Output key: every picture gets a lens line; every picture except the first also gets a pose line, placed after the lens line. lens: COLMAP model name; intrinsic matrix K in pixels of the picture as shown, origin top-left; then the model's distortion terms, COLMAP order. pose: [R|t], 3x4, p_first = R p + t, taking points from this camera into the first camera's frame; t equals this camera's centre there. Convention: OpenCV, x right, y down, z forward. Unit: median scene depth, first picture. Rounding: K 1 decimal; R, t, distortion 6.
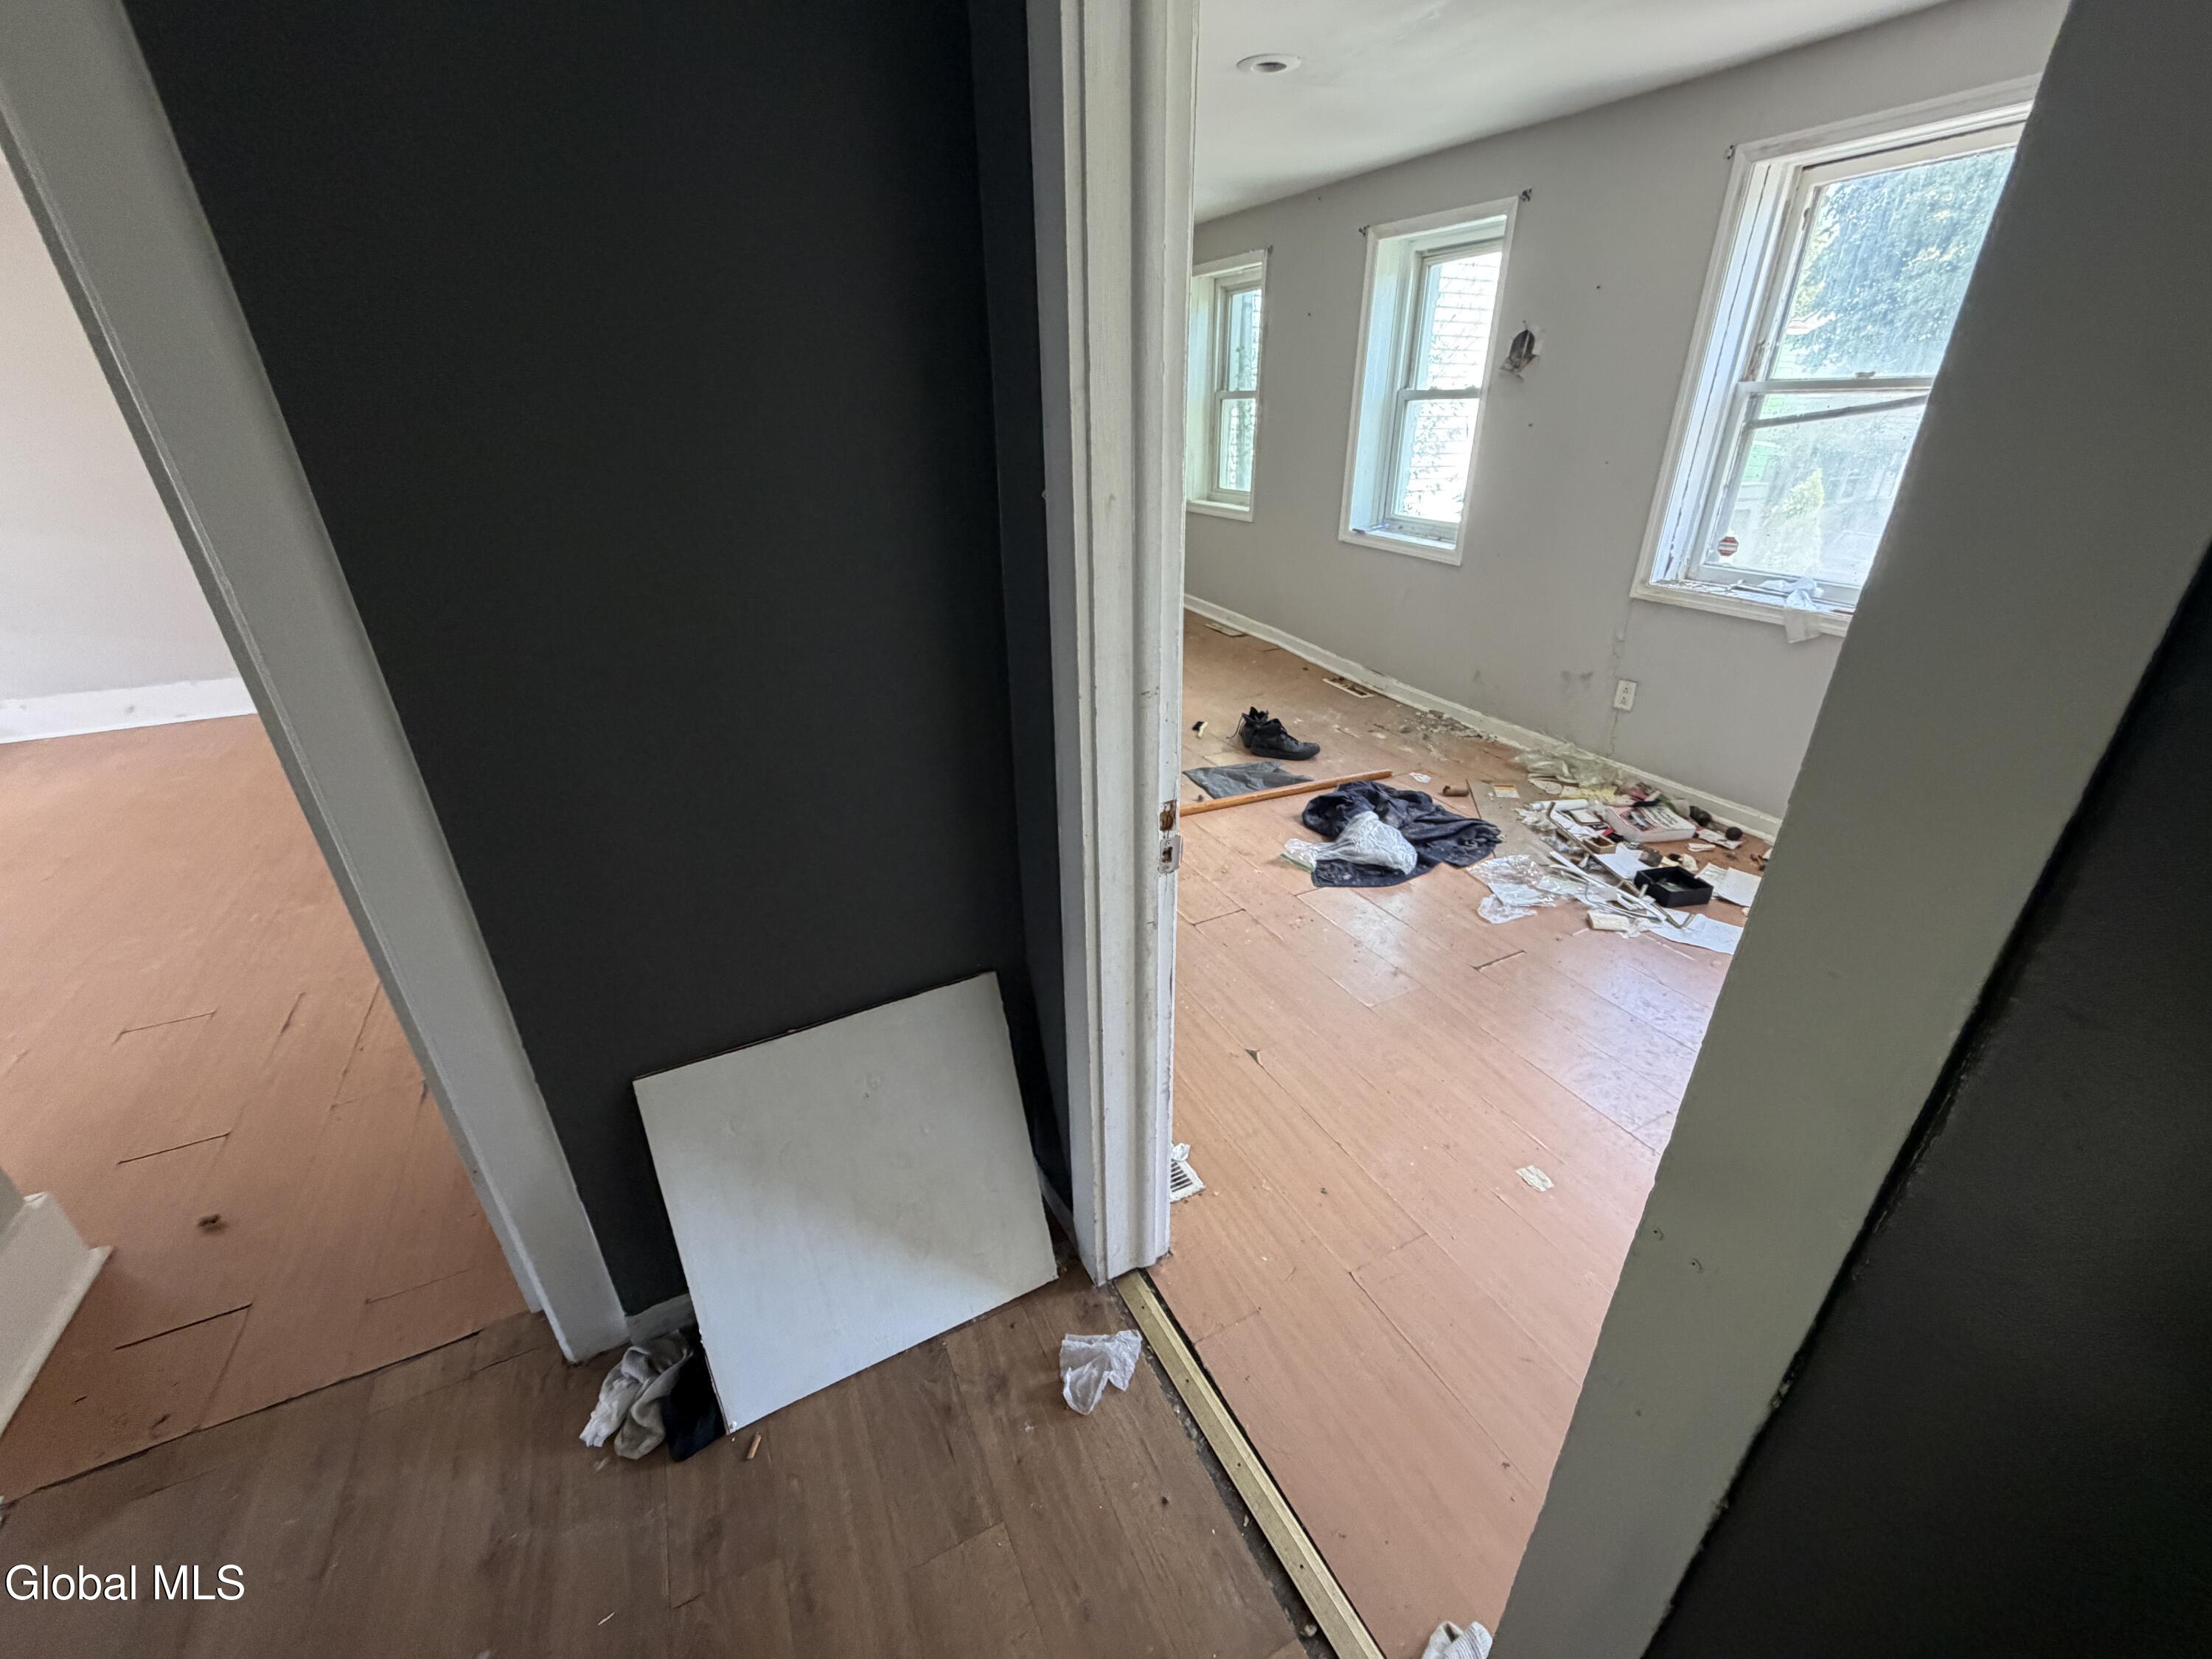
lens RADIAL K [[883.6, 0, 1098.8], [0, 883.6, 829.4], [0, 0, 1]] dist [-0.000482, -0.000355]
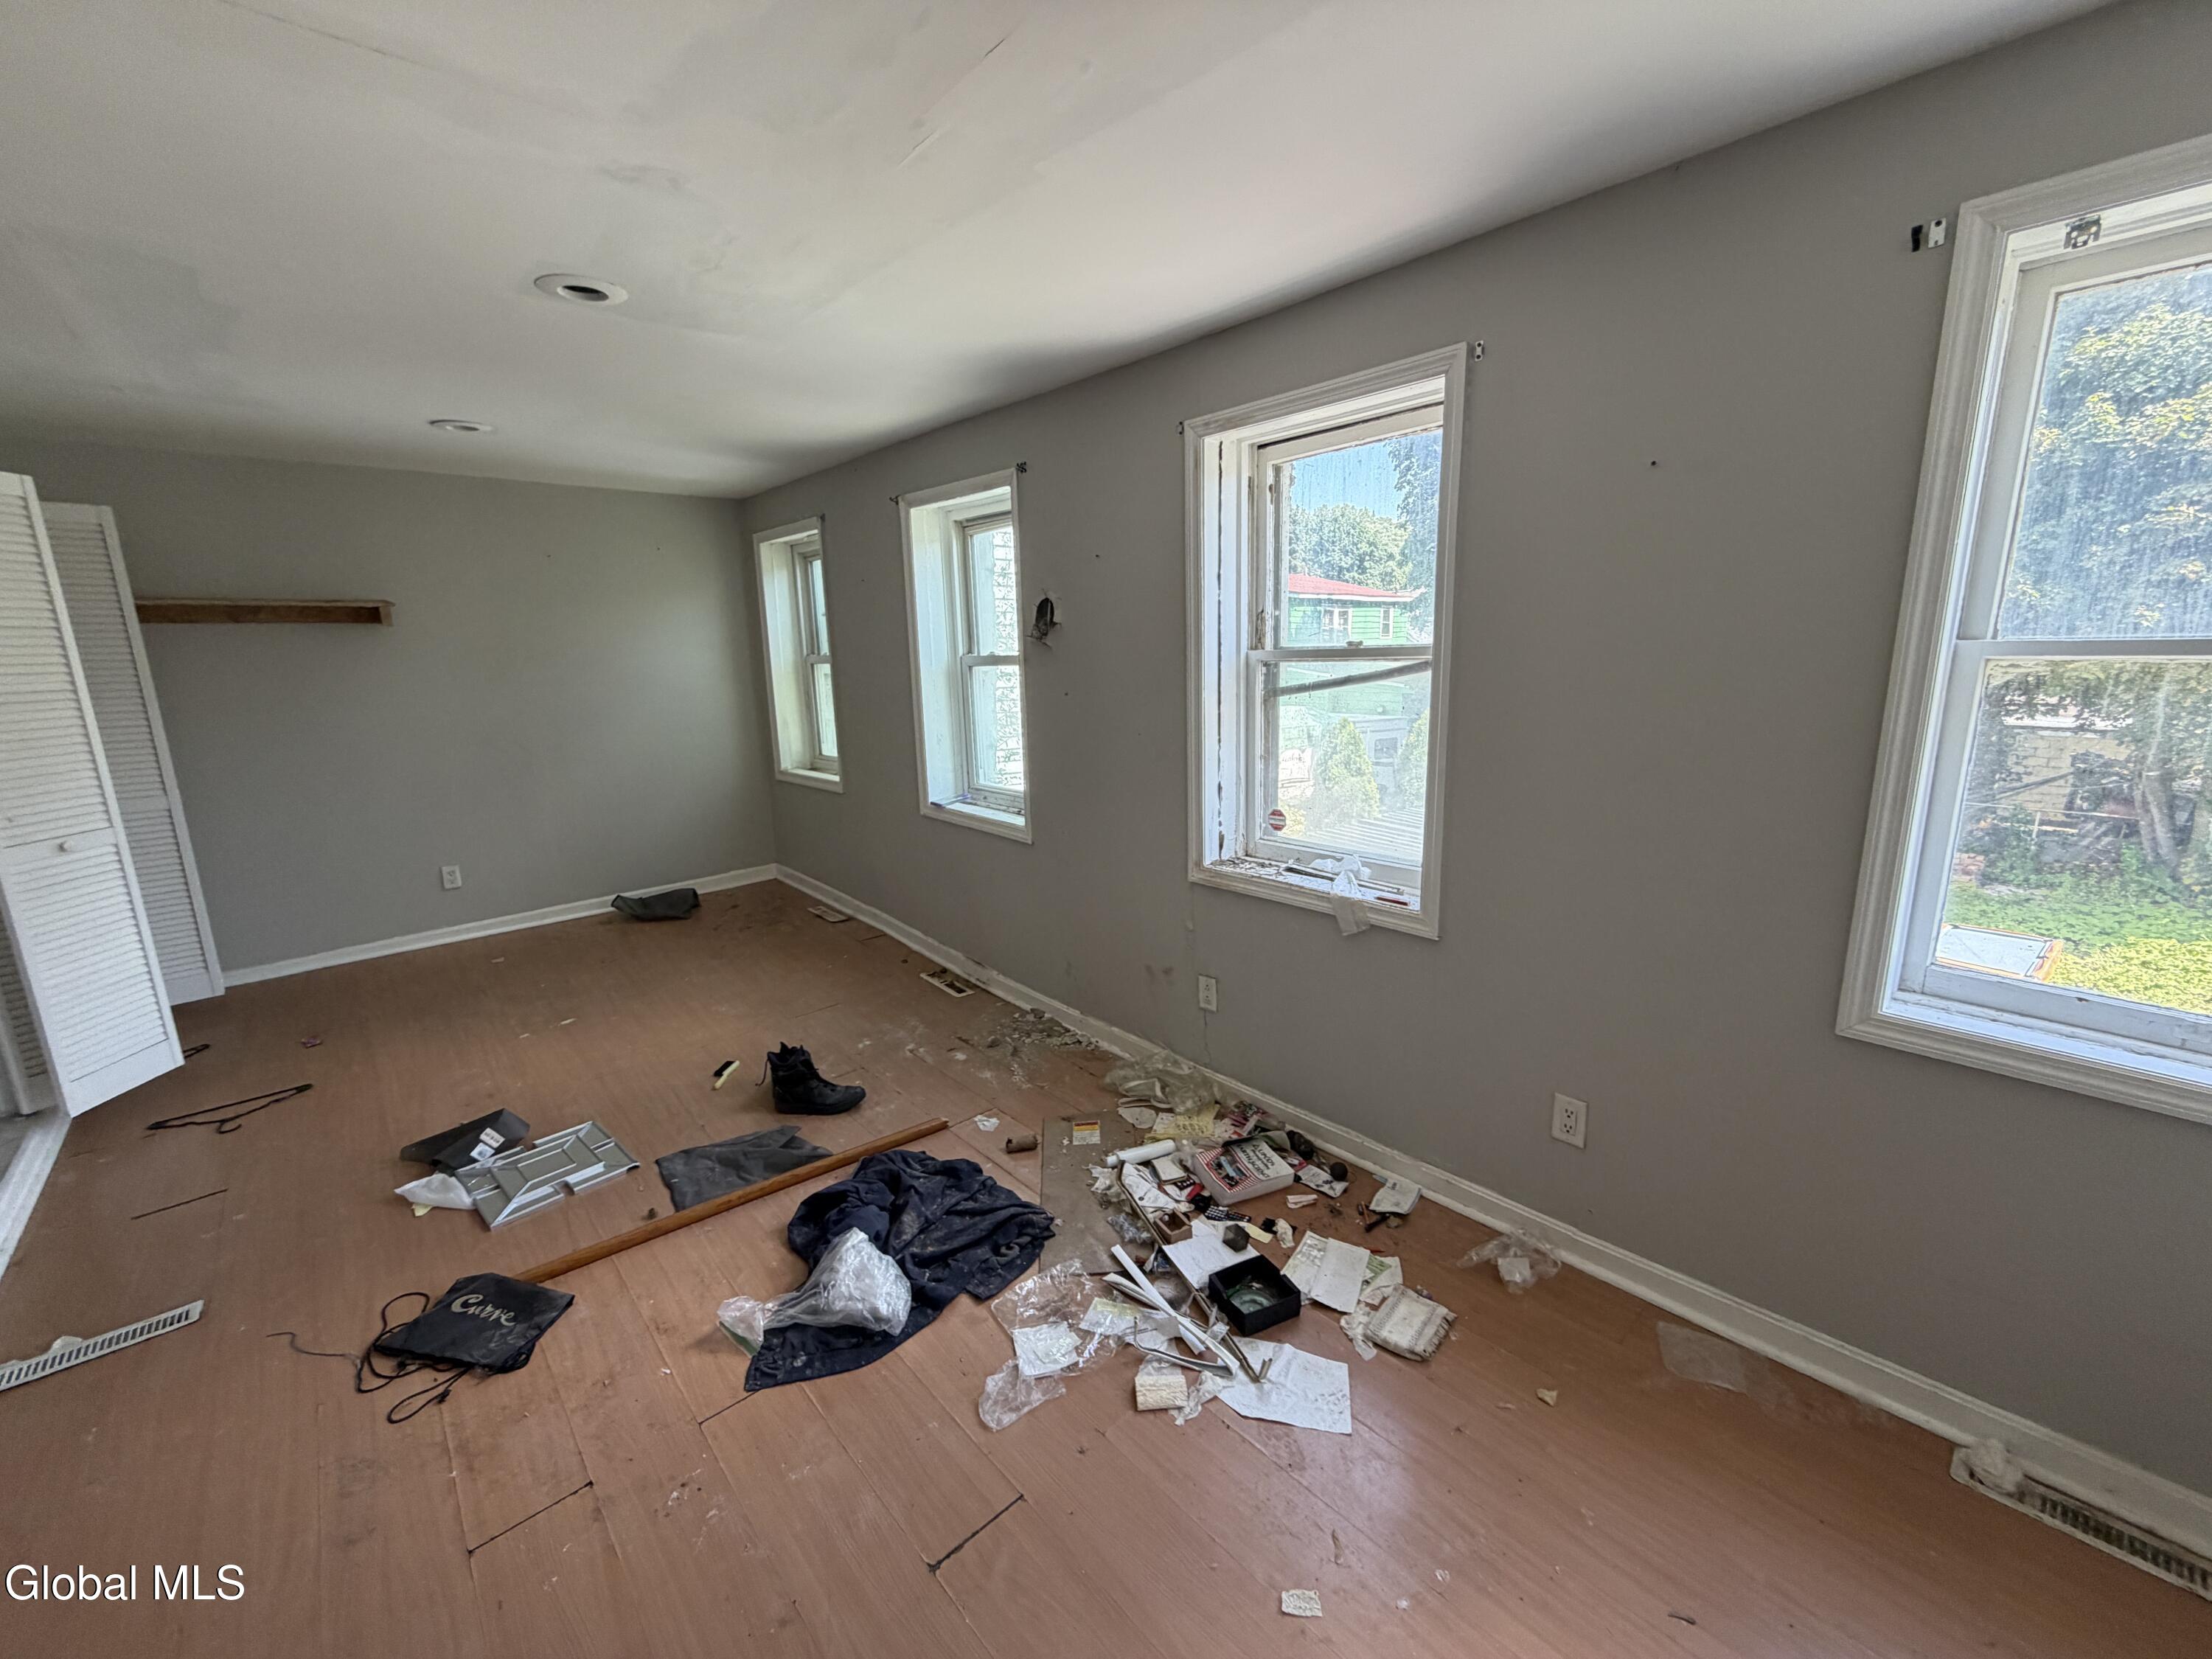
lens RADIAL K [[883.6, 0, 1098.8], [0, 883.6, 829.4], [0, 0, 1]] dist [-0.000482, -0.000355]
pose [[0.963316, -0.061276, 0.261280, 0.310670], [0.125466, 0.963465, -0.236629, -0.125683], [-0.237235, 0.260731, 0.935809, 0.219436]]
